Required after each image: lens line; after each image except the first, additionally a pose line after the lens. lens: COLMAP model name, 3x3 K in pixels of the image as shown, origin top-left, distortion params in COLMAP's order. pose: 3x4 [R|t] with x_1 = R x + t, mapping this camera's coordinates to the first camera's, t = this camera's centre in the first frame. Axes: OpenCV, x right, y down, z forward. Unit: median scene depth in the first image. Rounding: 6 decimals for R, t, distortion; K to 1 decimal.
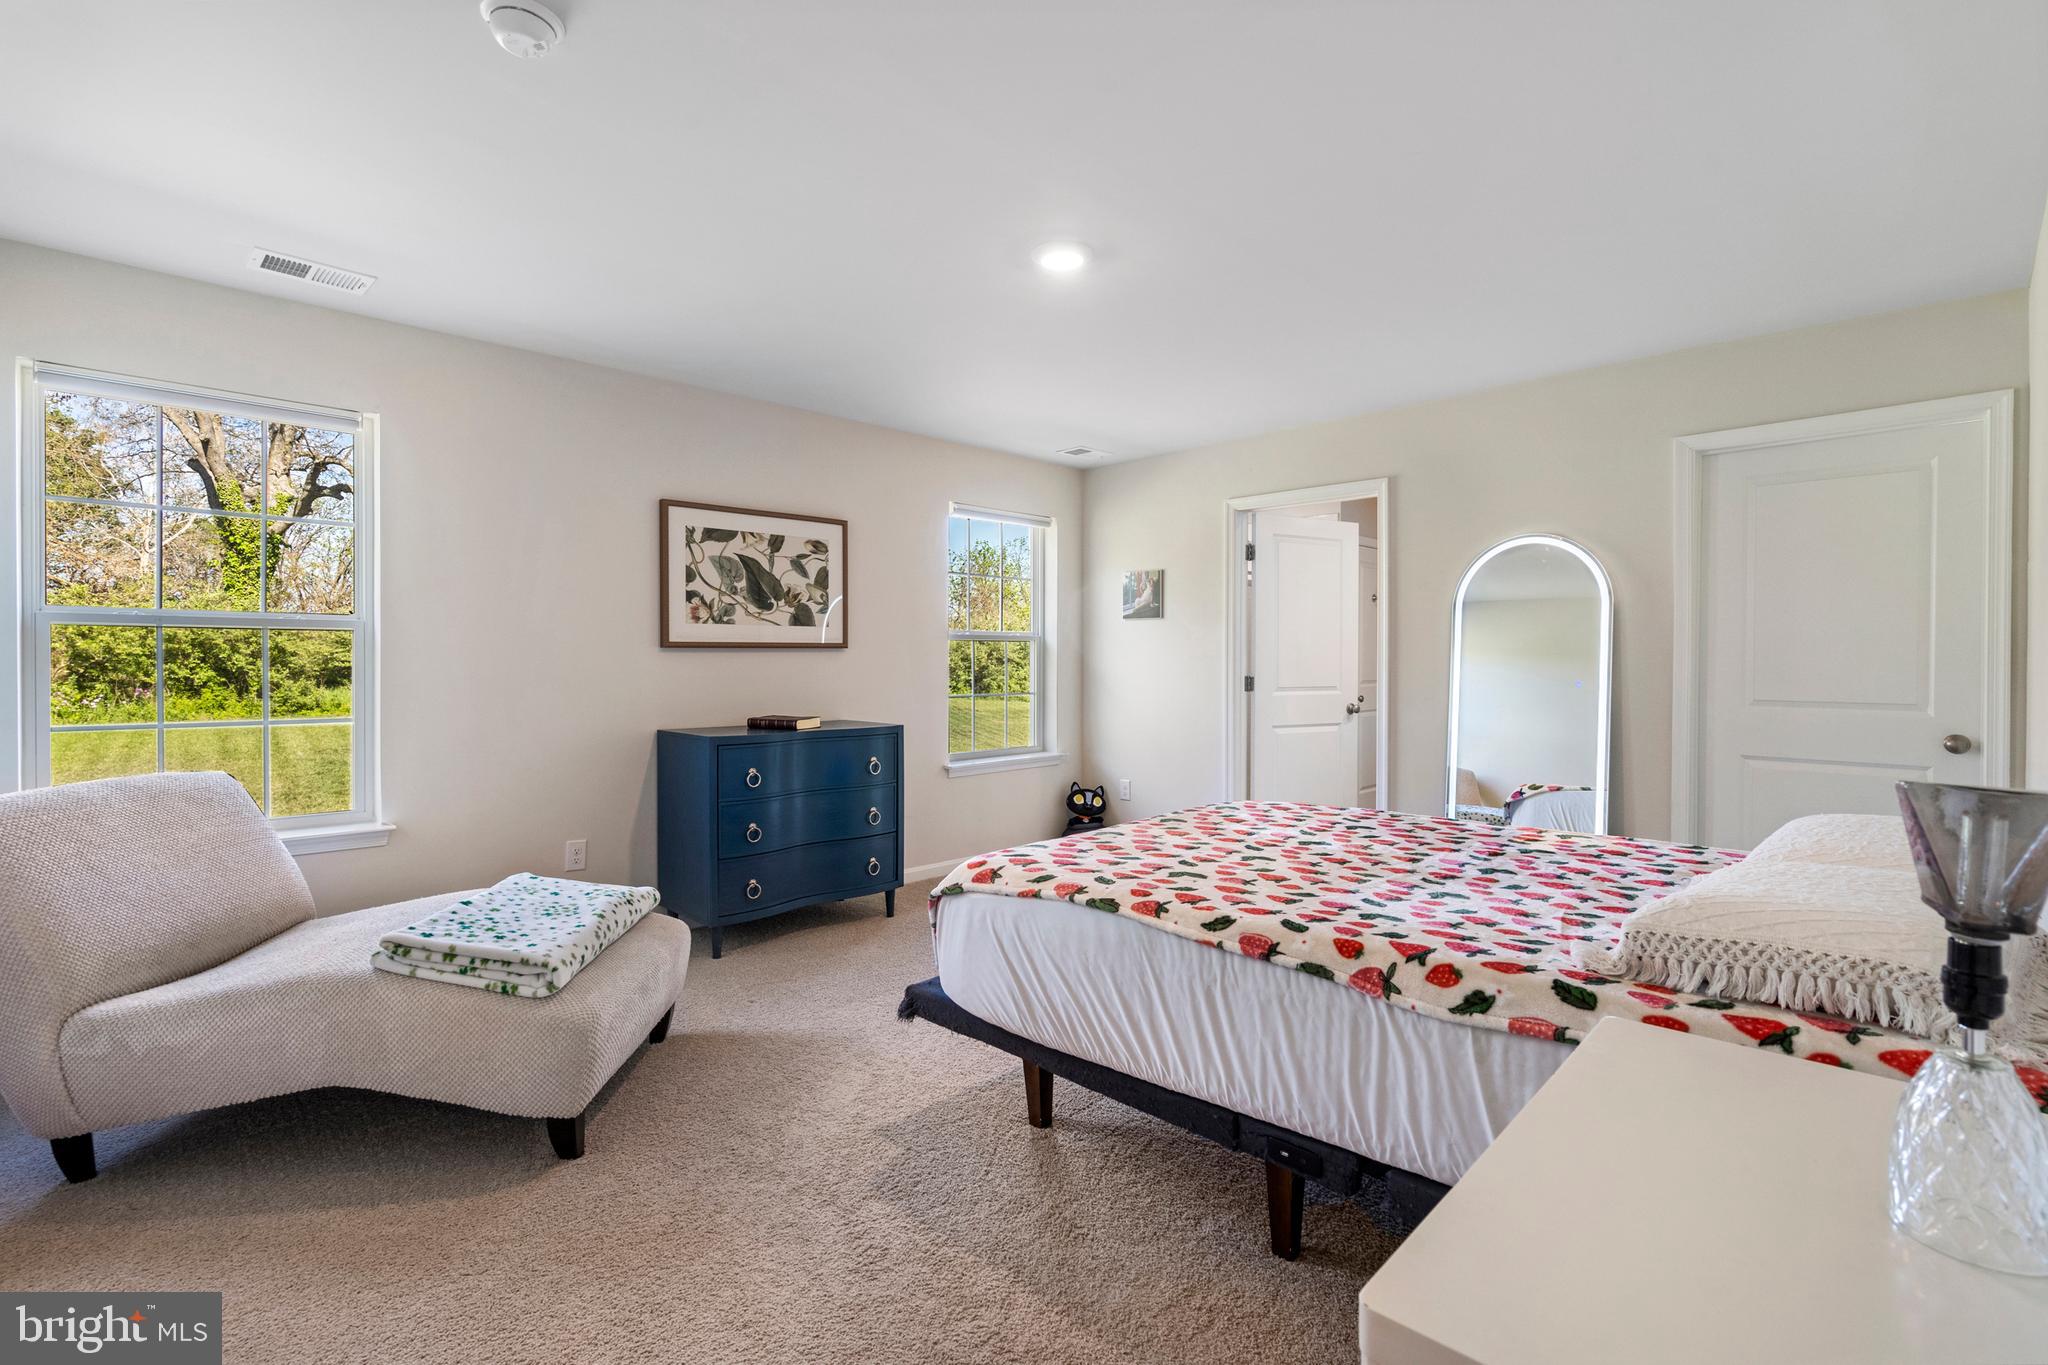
lens RADIAL K [[949.9, 0, 1025.1], [0, 949.9, 671.4], [0, 0, 1]] dist [0.000189, 0.000989]
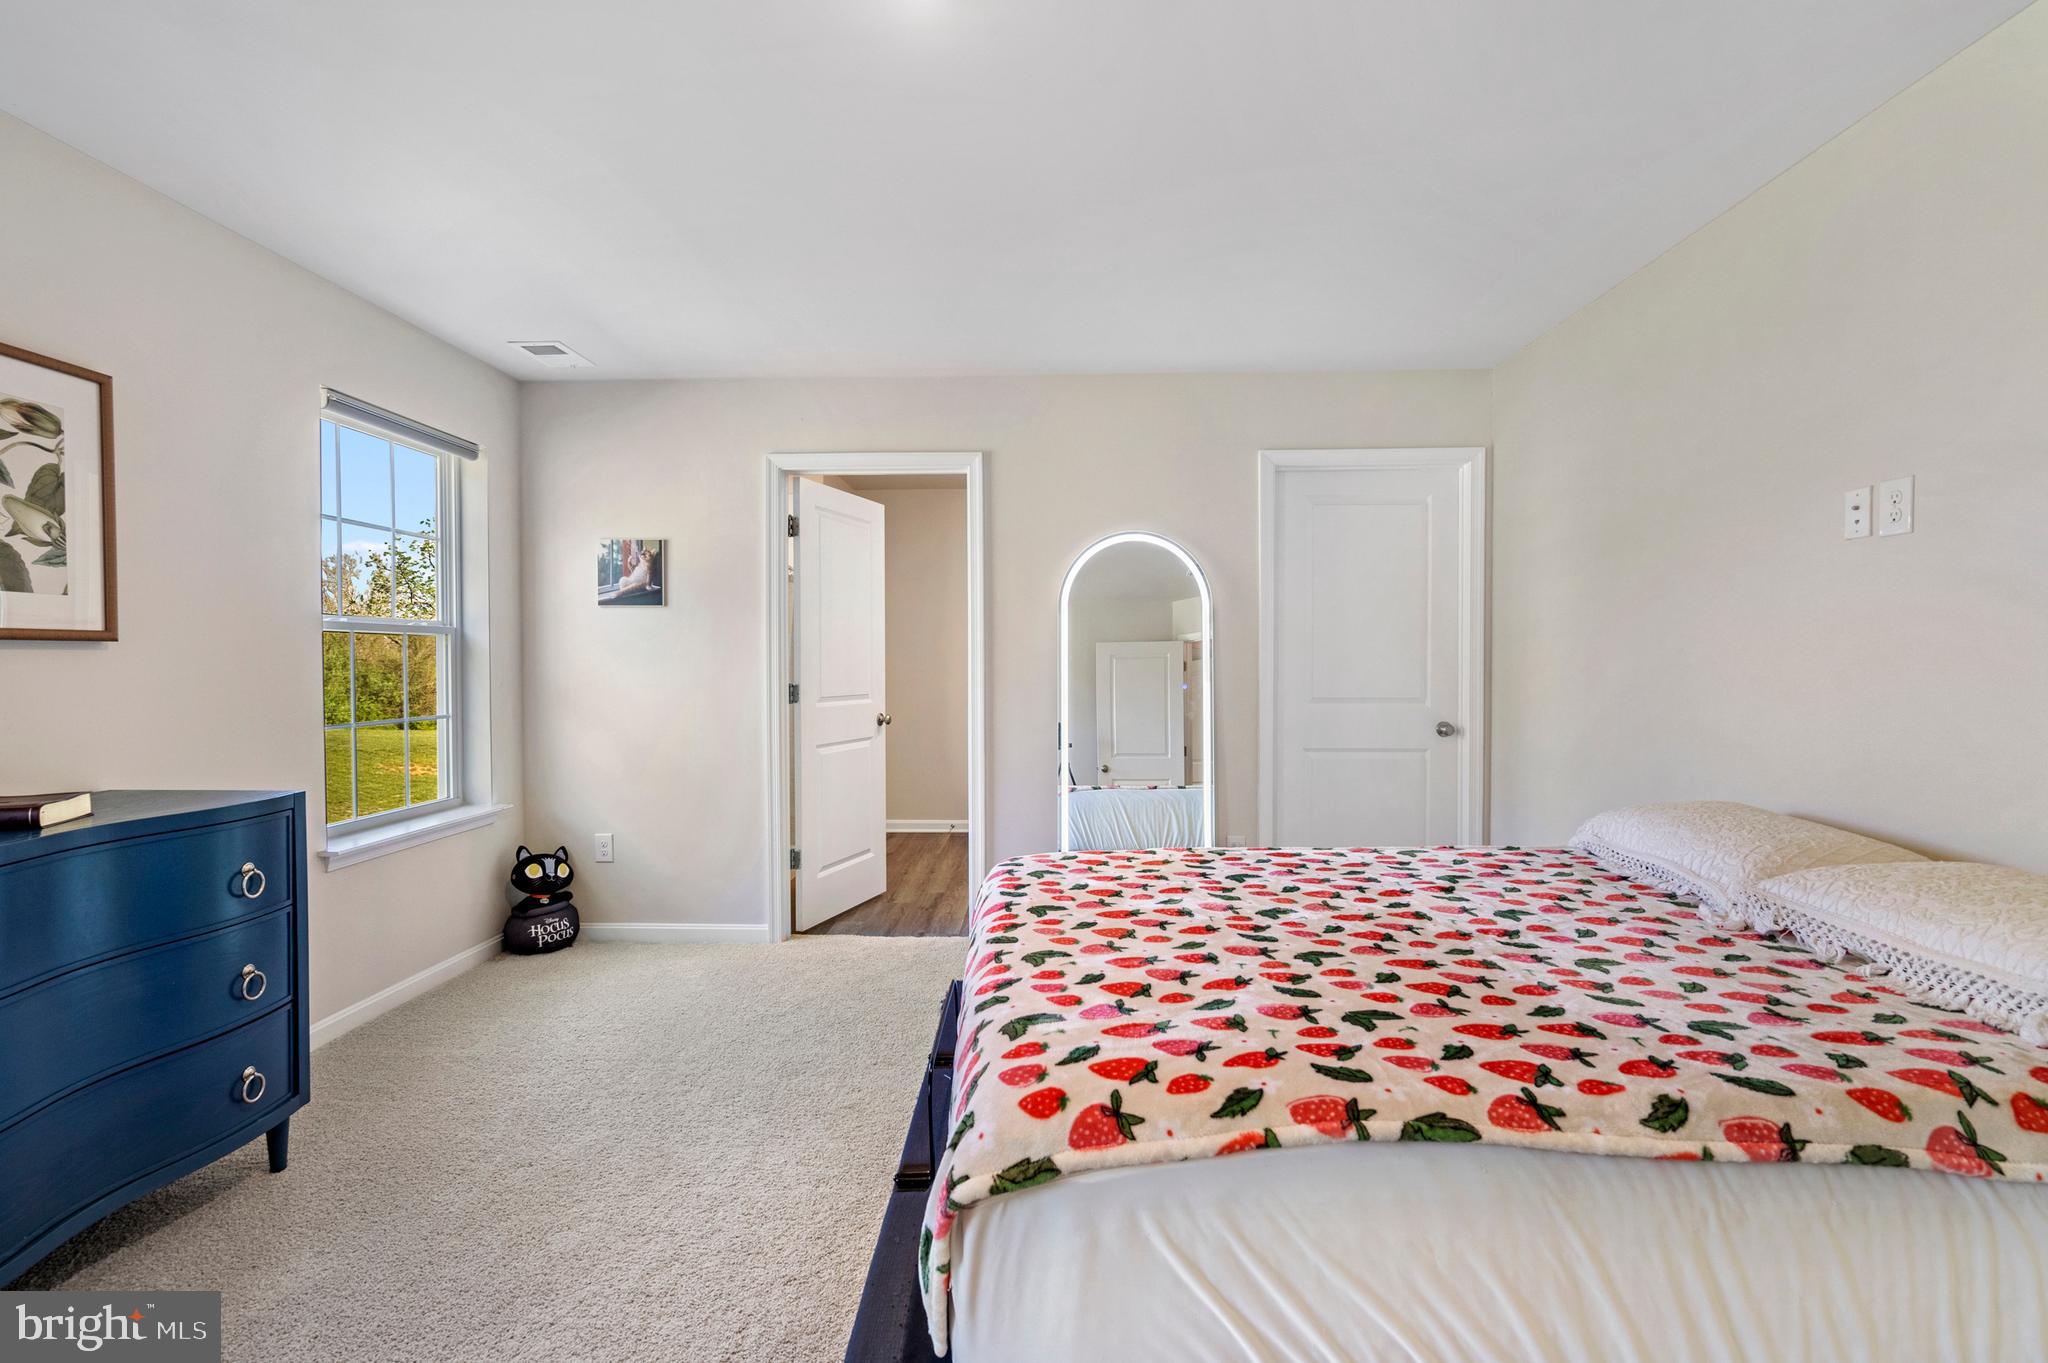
lens RADIAL K [[949.9, 0, 1027.5], [0, 949.9, 681.6], [0, 0, 1]] dist [0.000189, 0.000989]
pose [[0.724387, -0.016726, 0.689191, -0.185746], [0.012225, 0.999860, 0.011417, -0.003896], [-0.689286, 0.000155, 0.724490, 0.331592]]
